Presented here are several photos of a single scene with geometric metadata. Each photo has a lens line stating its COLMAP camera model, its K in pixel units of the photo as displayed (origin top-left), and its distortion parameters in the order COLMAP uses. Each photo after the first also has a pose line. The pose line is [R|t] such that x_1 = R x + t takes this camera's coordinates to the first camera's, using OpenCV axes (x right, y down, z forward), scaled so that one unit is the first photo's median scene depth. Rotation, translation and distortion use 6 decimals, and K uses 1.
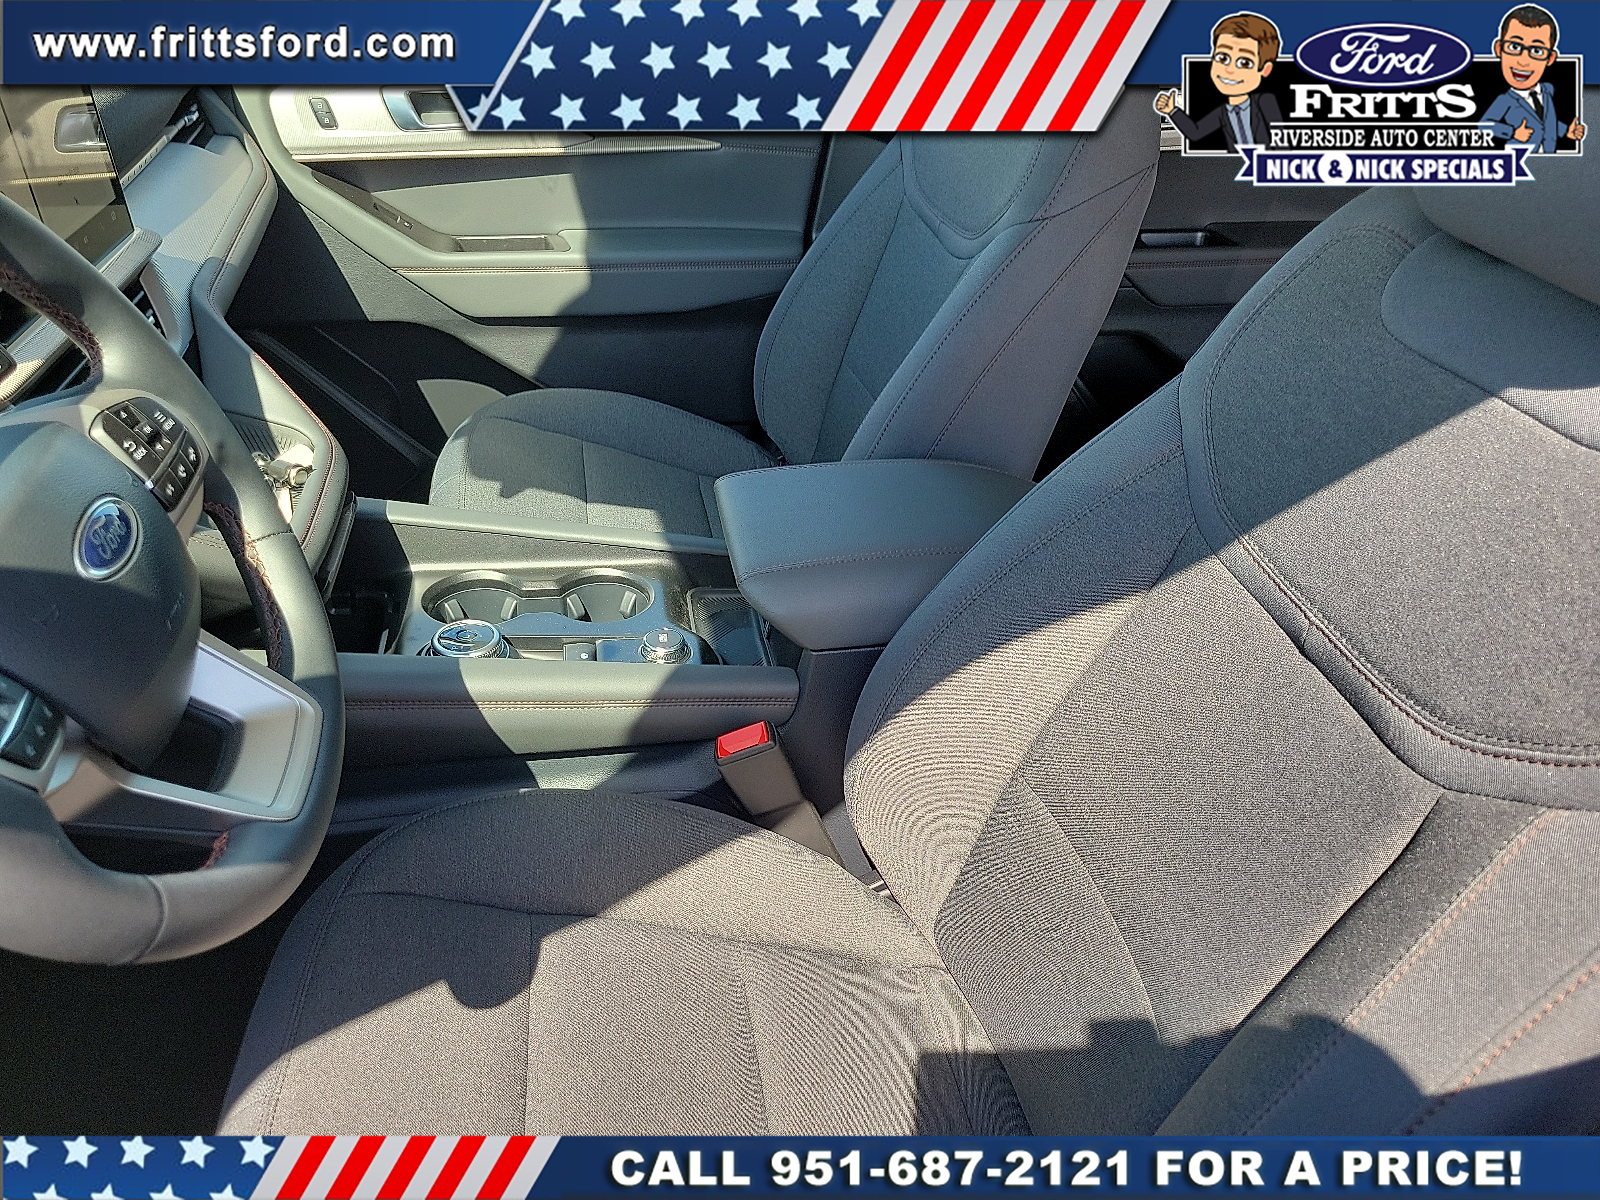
lens RADIAL K [[1248.4, 0, 799.0], [0, 1248.4, 568.8], [0, 0, 1]] dist [0.034174, -0.000424]
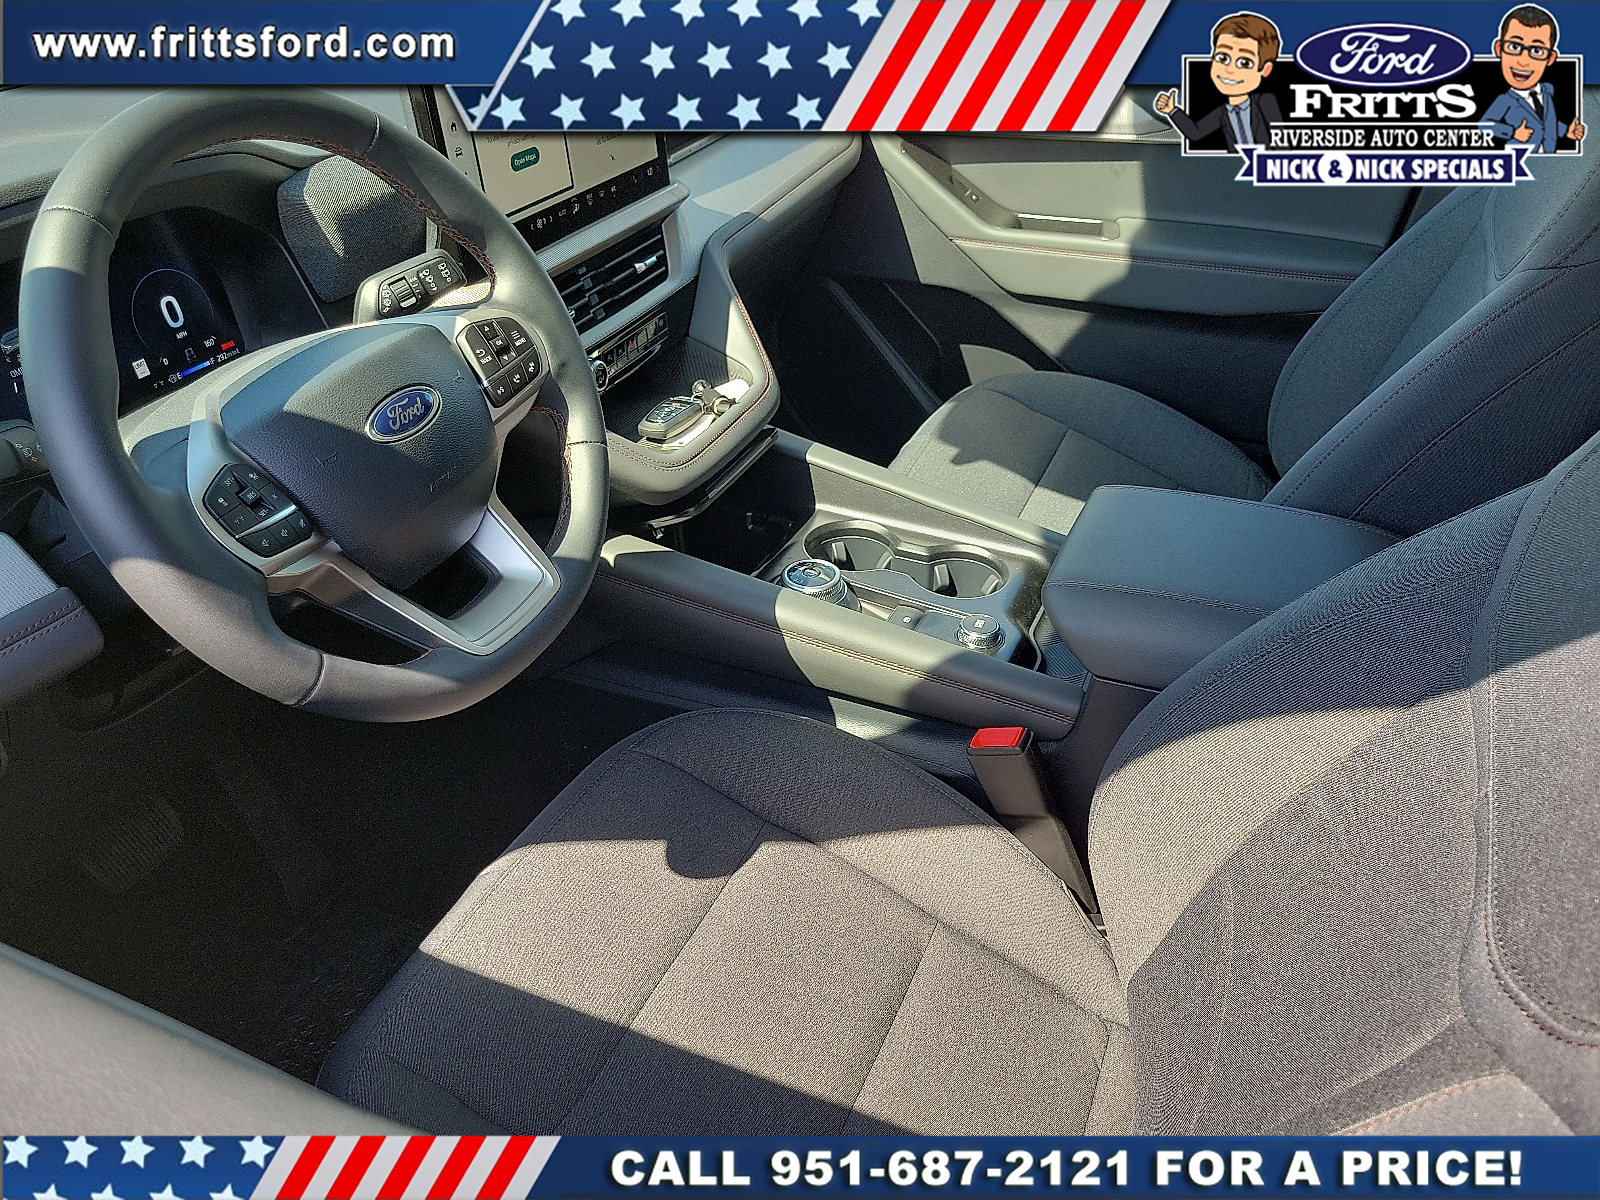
lens RADIAL K [[1247.7, 0, 795.1], [0, 1247.7, 604.6], [0, 0, 1]] dist [-0.002340, 0.001537]
pose [[0.820862, 0.256788, -0.510143, 0.302293], [-0.230583, 0.966195, 0.115320, -0.044906], [0.522510, 0.022969, 0.852324, 0.045515]]
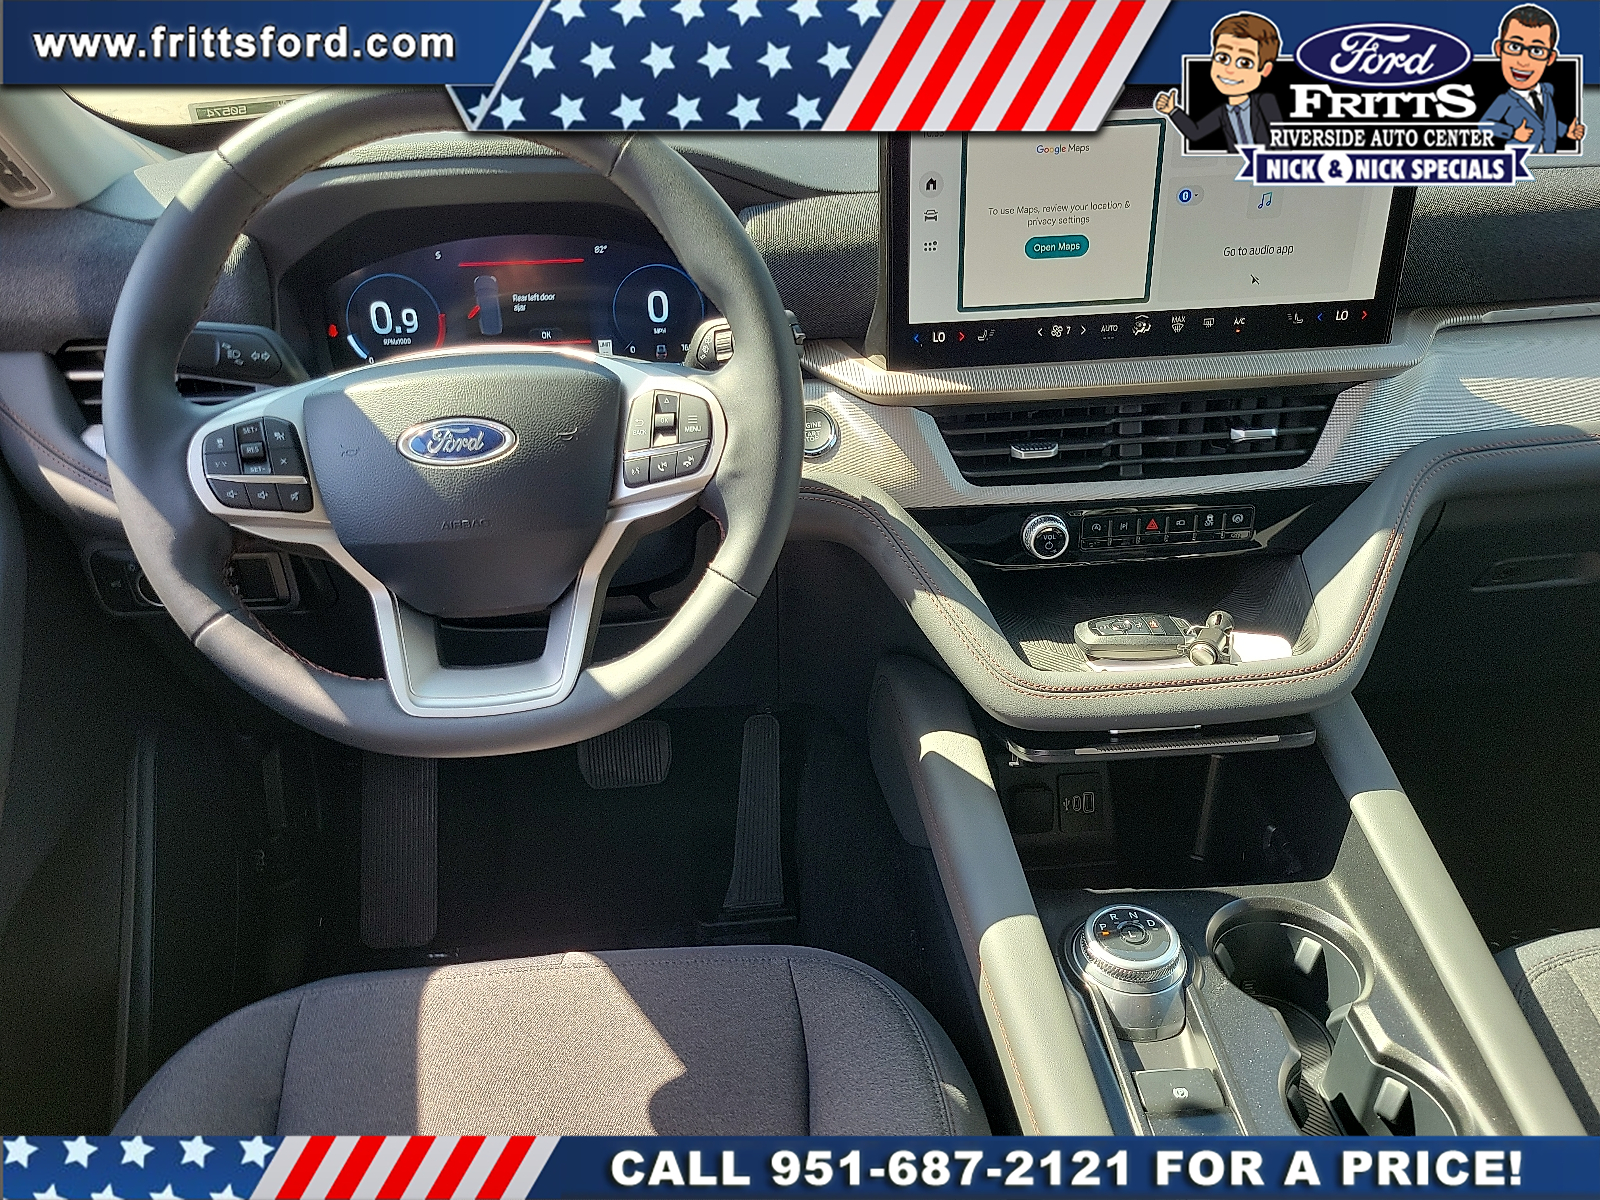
lens RADIAL K [[1247.7, 0, 795.1], [0, 1247.7, 604.6], [0, 0, 1]] dist [-0.002340, 0.001537]
pose [[-0.135873, 0.430538, -0.892287, 0.326400], [-0.456768, 0.771984, 0.442045, -0.339020], [0.879148, 0.467630, 0.091764, 0.709189]]
